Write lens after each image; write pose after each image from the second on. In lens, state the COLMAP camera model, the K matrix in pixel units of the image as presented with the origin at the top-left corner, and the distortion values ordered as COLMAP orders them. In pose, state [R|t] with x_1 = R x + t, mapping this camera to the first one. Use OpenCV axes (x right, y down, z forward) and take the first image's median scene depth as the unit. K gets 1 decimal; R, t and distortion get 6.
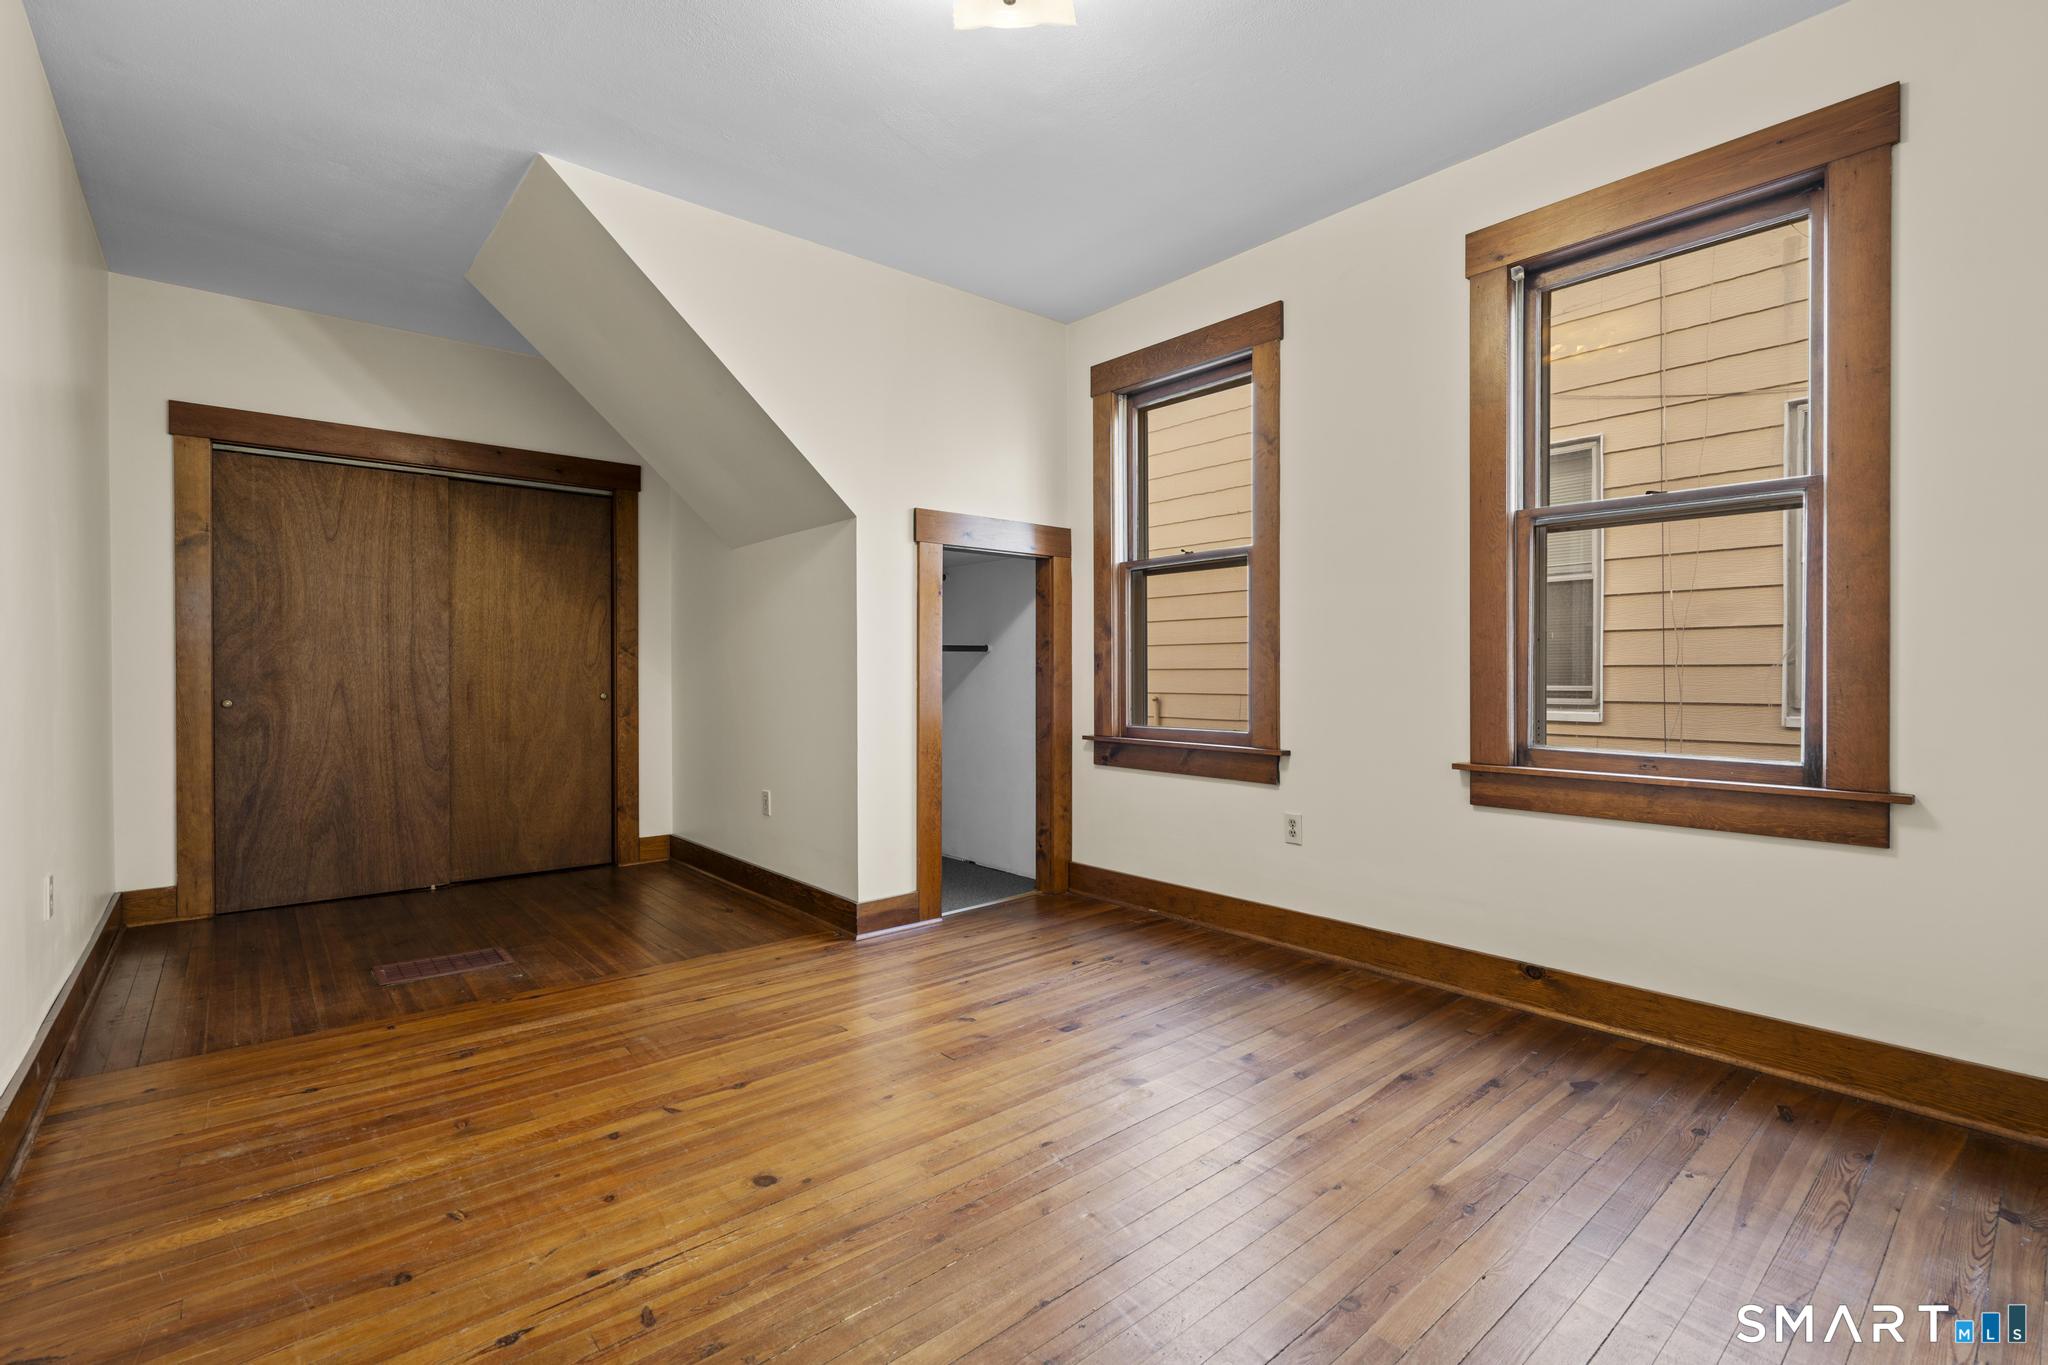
lens RADIAL K [[925.4, 0, 1031.1], [0, 925.4, 675.1], [0, 0, 1]] dist [-0.005773, 0.003936]
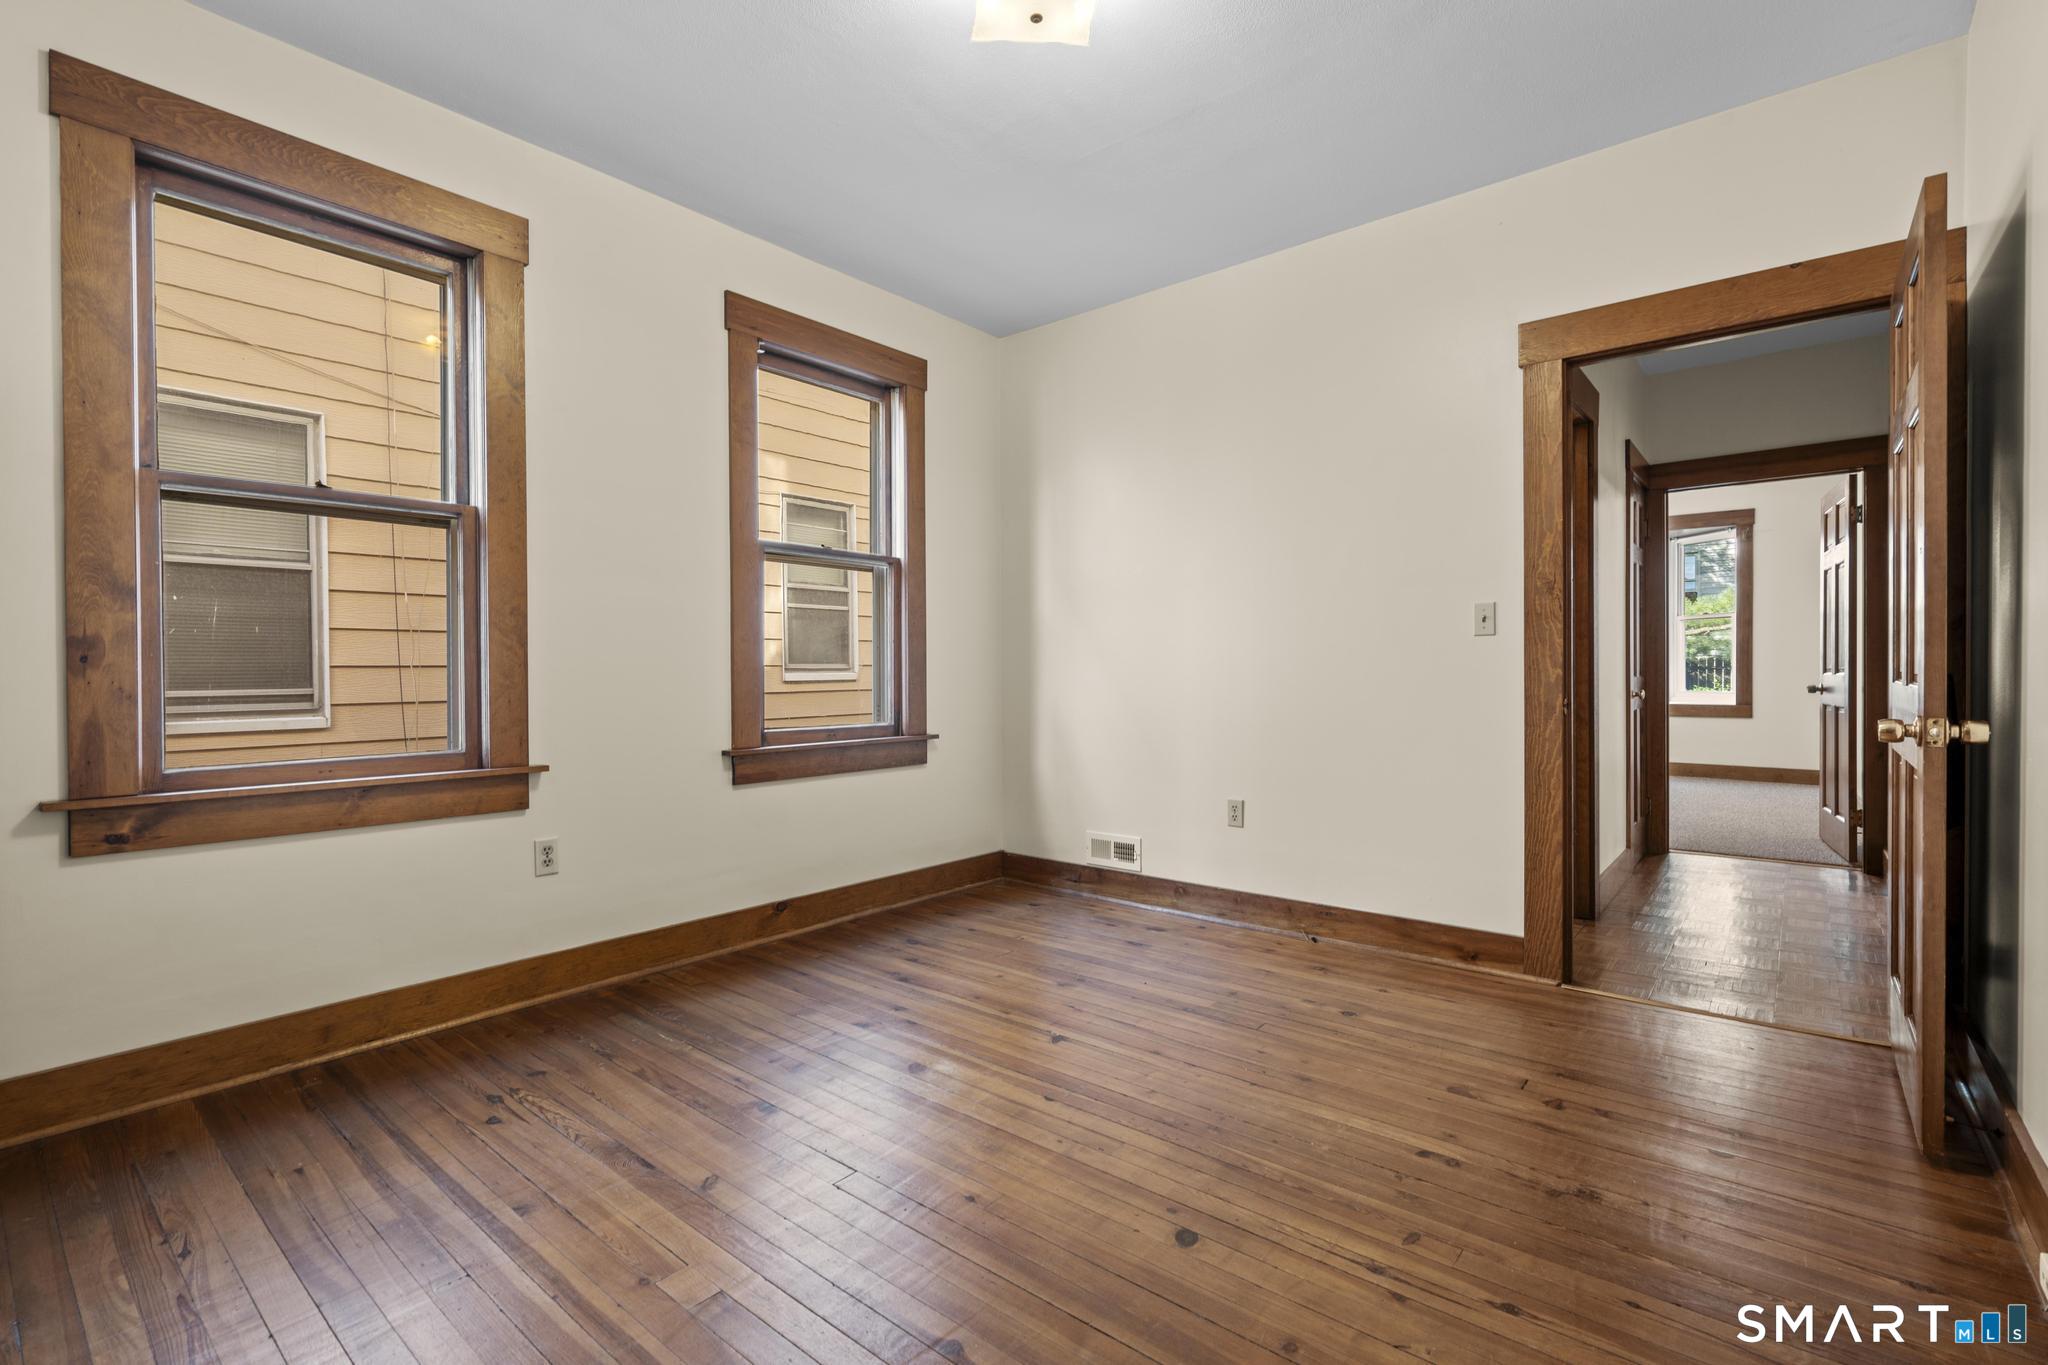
lens RADIAL K [[925.4, 0, 1030.1], [0, 925.4, 681.0], [0, 0, 1]] dist [-0.005773, 0.003936]
pose [[-0.166677, -0.009559, 0.985965, -0.714979], [0.007370, 0.999913, 0.010940, -0.000448], [-0.985984, 0.009090, -0.166592, 0.813101]]
